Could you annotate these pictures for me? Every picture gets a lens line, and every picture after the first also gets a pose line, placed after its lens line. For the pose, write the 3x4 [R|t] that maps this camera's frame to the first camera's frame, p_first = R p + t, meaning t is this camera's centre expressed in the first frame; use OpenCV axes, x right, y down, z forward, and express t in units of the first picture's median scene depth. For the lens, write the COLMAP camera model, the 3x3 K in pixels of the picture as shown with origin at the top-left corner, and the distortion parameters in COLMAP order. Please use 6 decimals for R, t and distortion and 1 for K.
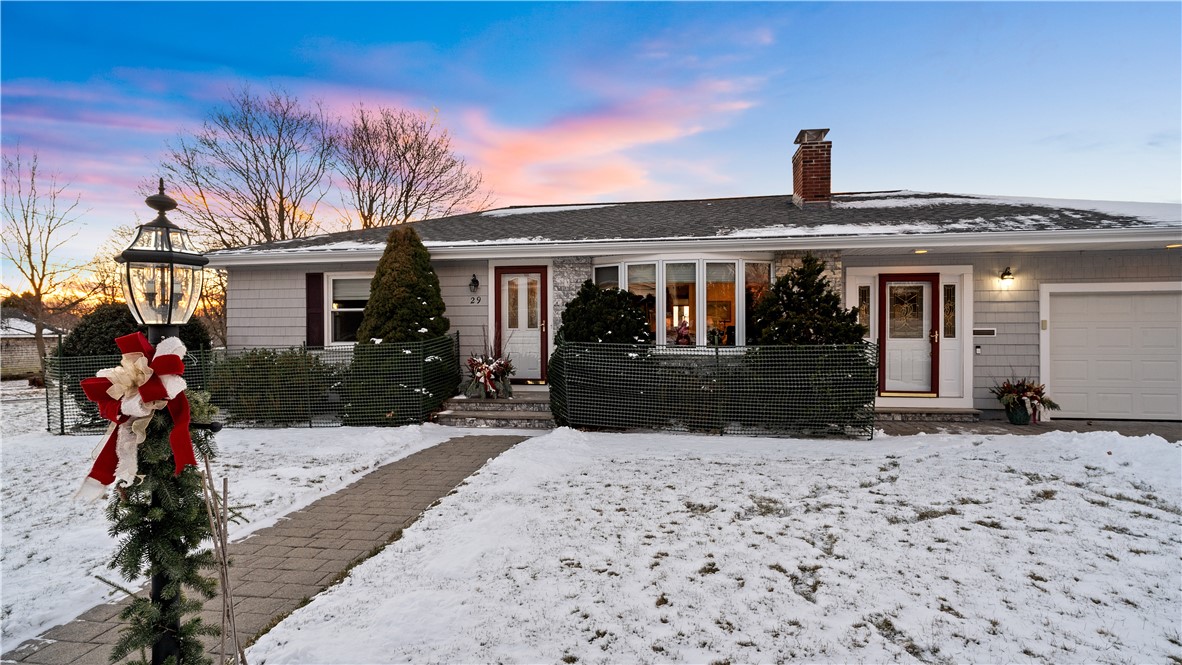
lens RADIAL K [[585.0, 0, 591.0], [0, 585.0, 332.5], [0, 0, 1]] dist [-0.004867, -0.000713]
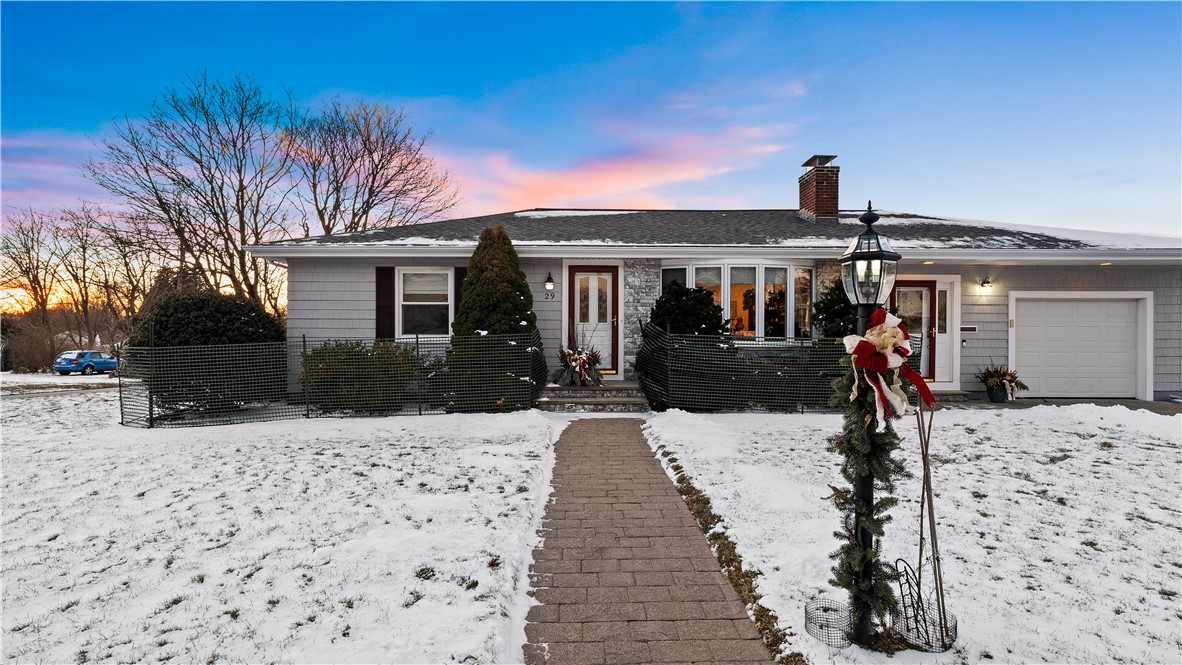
lens RADIAL K [[569.9, 0, 591.0], [0, 569.9, 332.5], [0, 0, 1]] dist [-0.002486, 0.000364]
pose [[0.984456, 0.006272, 0.175519, -0.331355], [-0.006520, 0.999978, 0.000837, 0.011064], [-0.175510, -0.001969, 0.984476, -0.051625]]
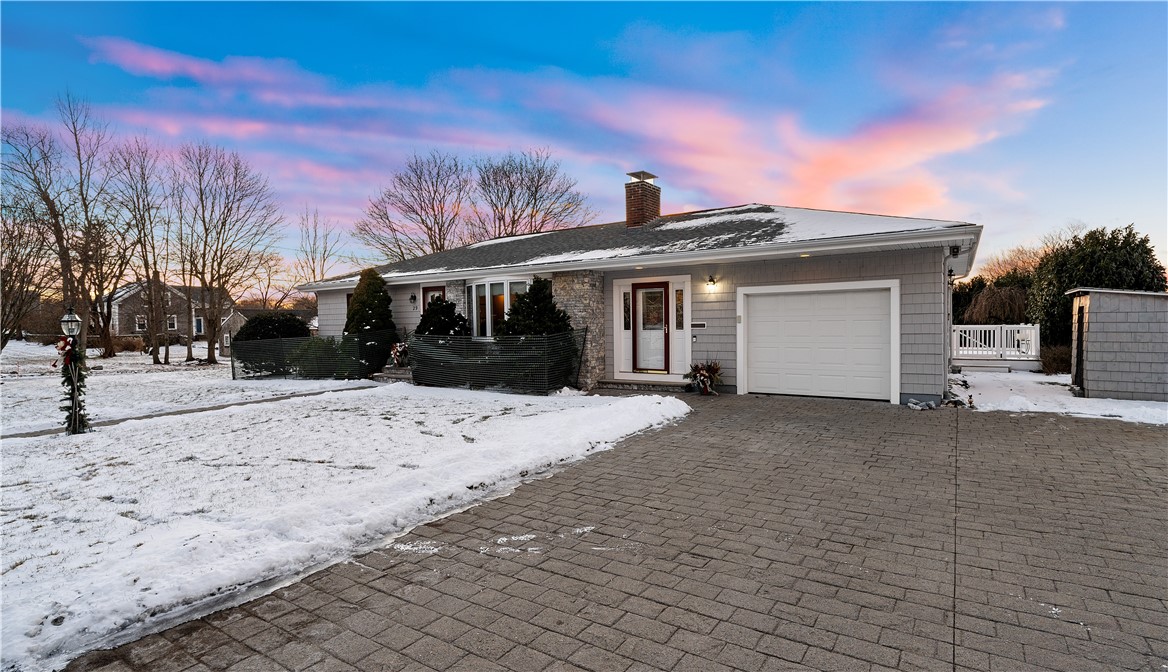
lens RADIAL K [[579.7, 0, 584.0], [0, 579.7, 336.0], [0, 0, 1]] dist [0.001128, 0.000134]
pose [[0.905109, -0.001165, -0.425178, 0.999780], [0.013510, 0.999570, 0.026022, -0.014131], [0.424965, -0.029297, 0.904736, -0.295438]]
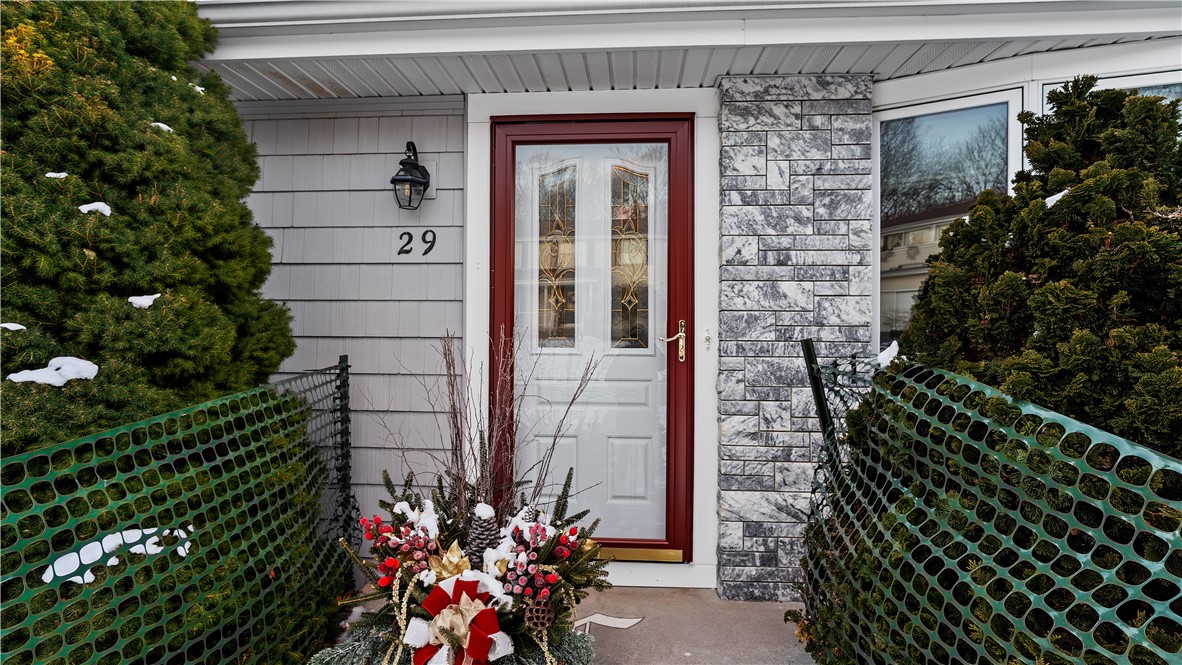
lens RADIAL K [[569.9, 0, 591.0], [0, 569.9, 332.5], [0, 0, 1]] dist [-0.002486, 0.000364]
pose [[0.996760, 0.010478, 0.079744, -0.148900], [-0.010200, 0.999940, -0.003886, -0.014490], [-0.079780, 0.003060, 0.996808, 0.792342]]
